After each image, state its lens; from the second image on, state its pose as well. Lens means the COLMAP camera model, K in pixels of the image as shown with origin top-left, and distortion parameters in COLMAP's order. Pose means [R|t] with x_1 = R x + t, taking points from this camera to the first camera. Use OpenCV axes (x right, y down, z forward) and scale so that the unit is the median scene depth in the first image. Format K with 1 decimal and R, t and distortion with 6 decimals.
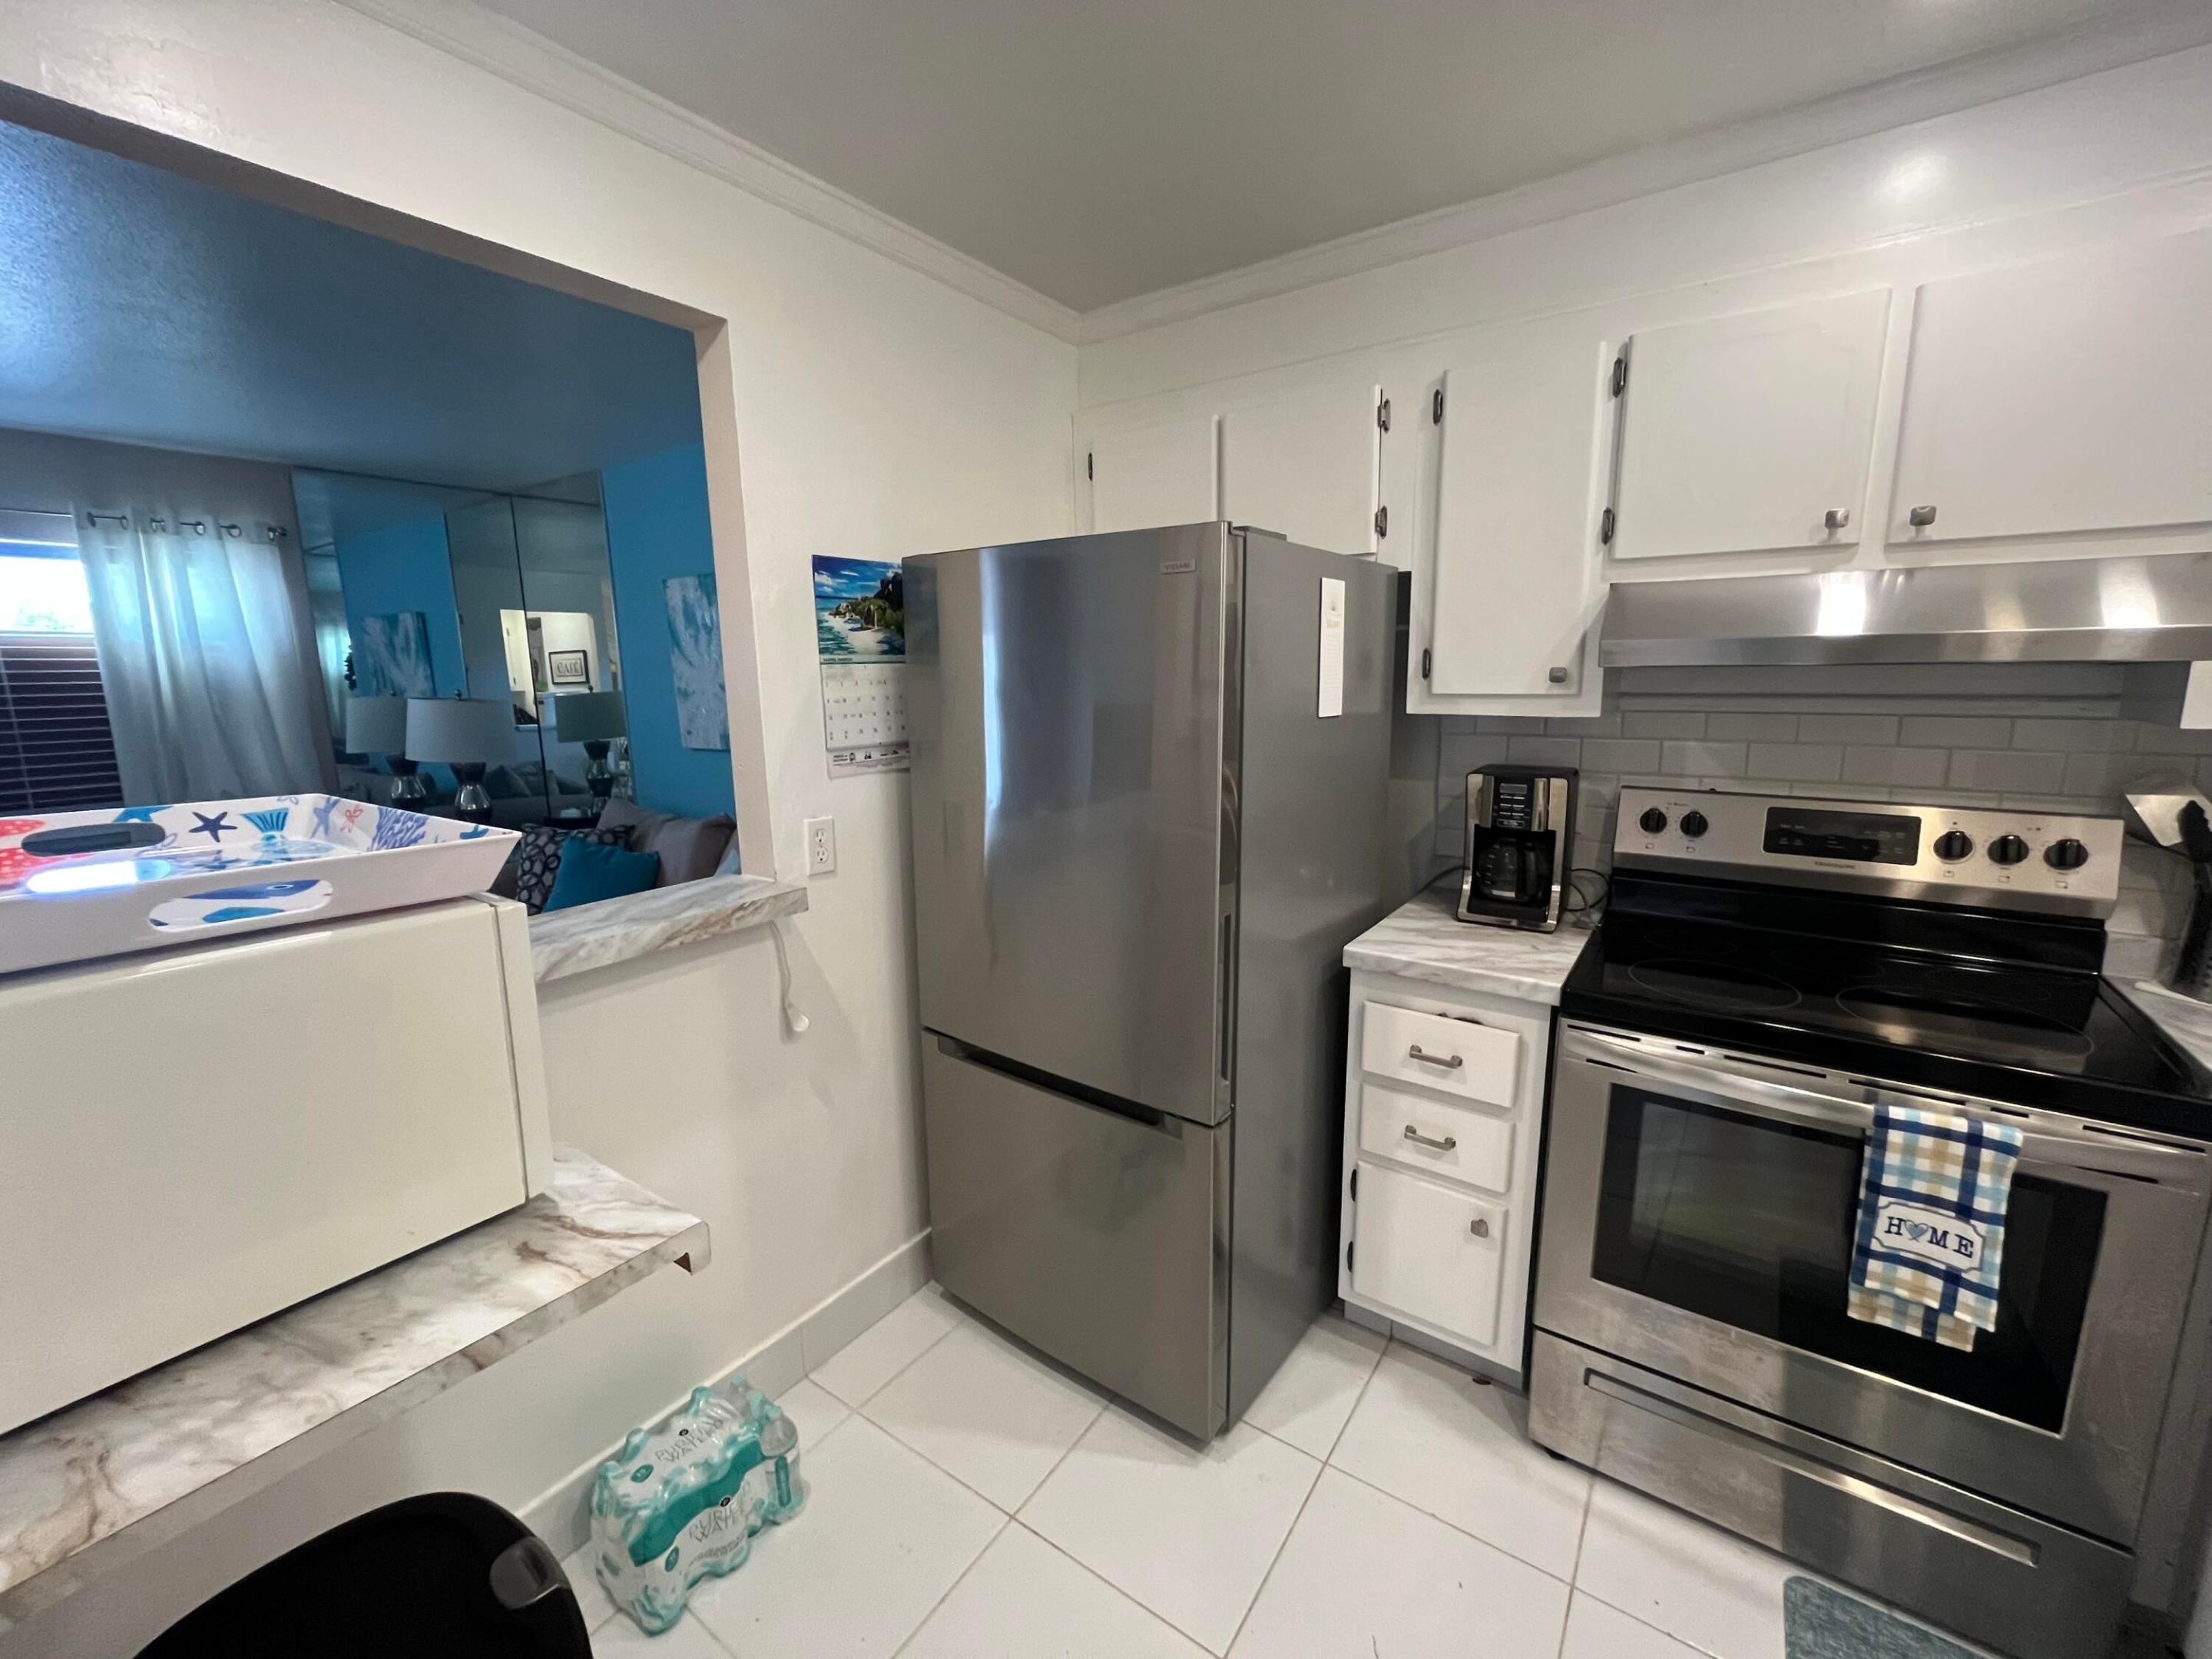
lens RADIAL K [[902.0, 0, 1098.2], [0, 902.0, 826.1], [0, 0, 1]] dist [-0.002266, -0.000313]
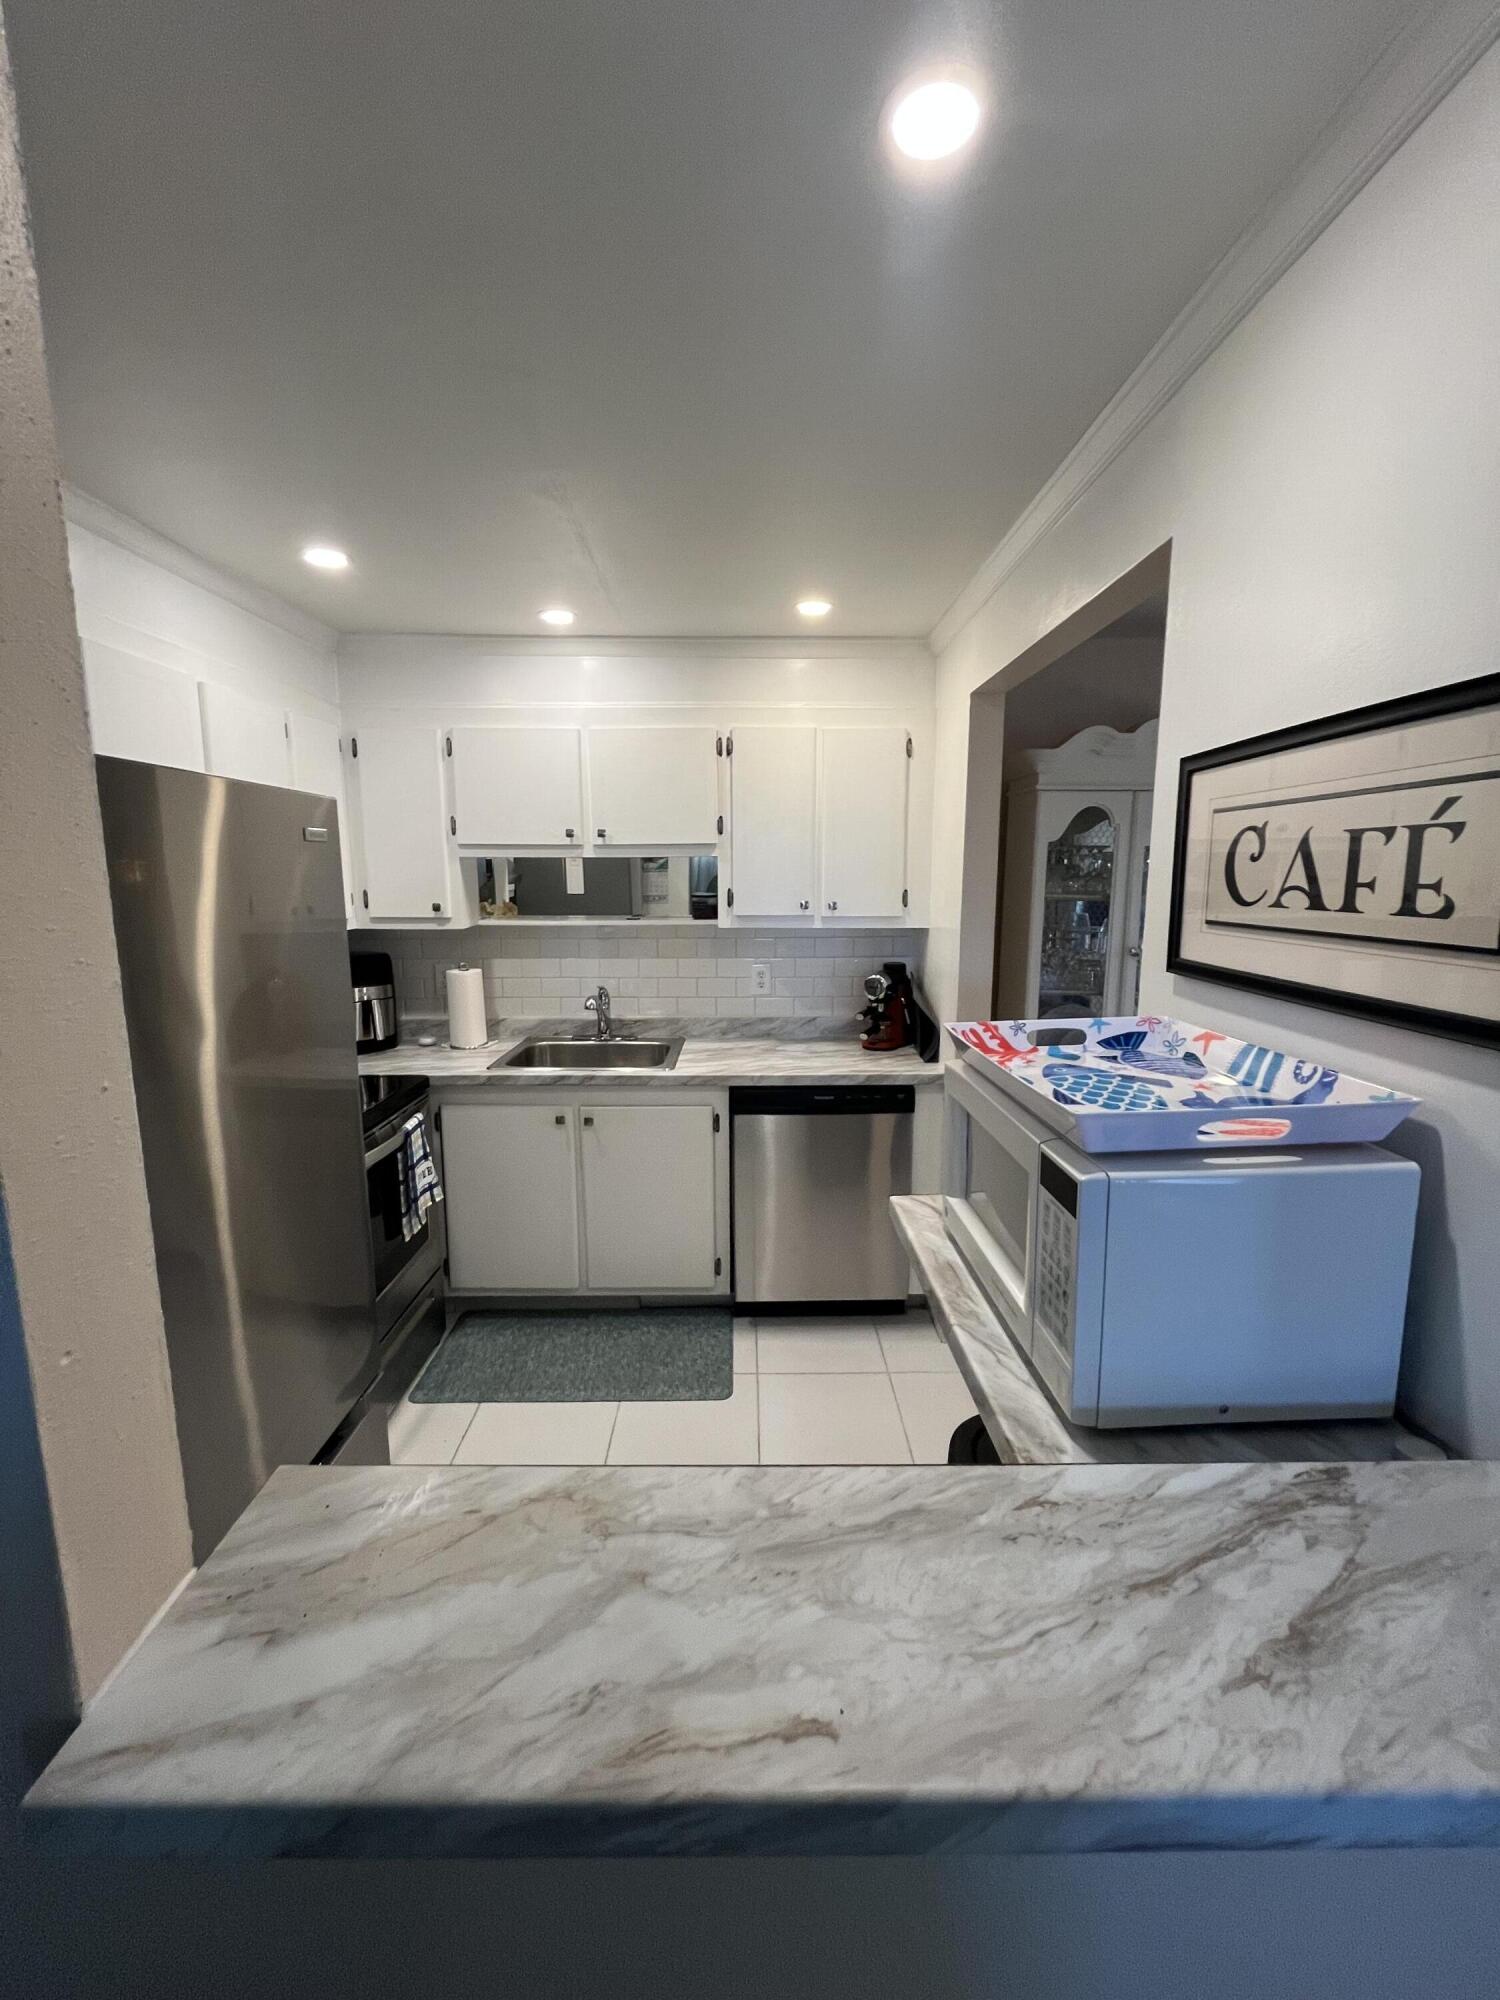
lens RADIAL K [[815.5, 0, 752.2], [0, 815.5, 998.9], [0, 0, 1]] dist [-0.002266, -0.000313]
pose [[-0.584898, -0.114654, 0.802962, -0.826979], [0.148060, 0.958234, 0.244676, -0.241811], [-0.797479, 0.261997, -0.543493, 1.052652]]
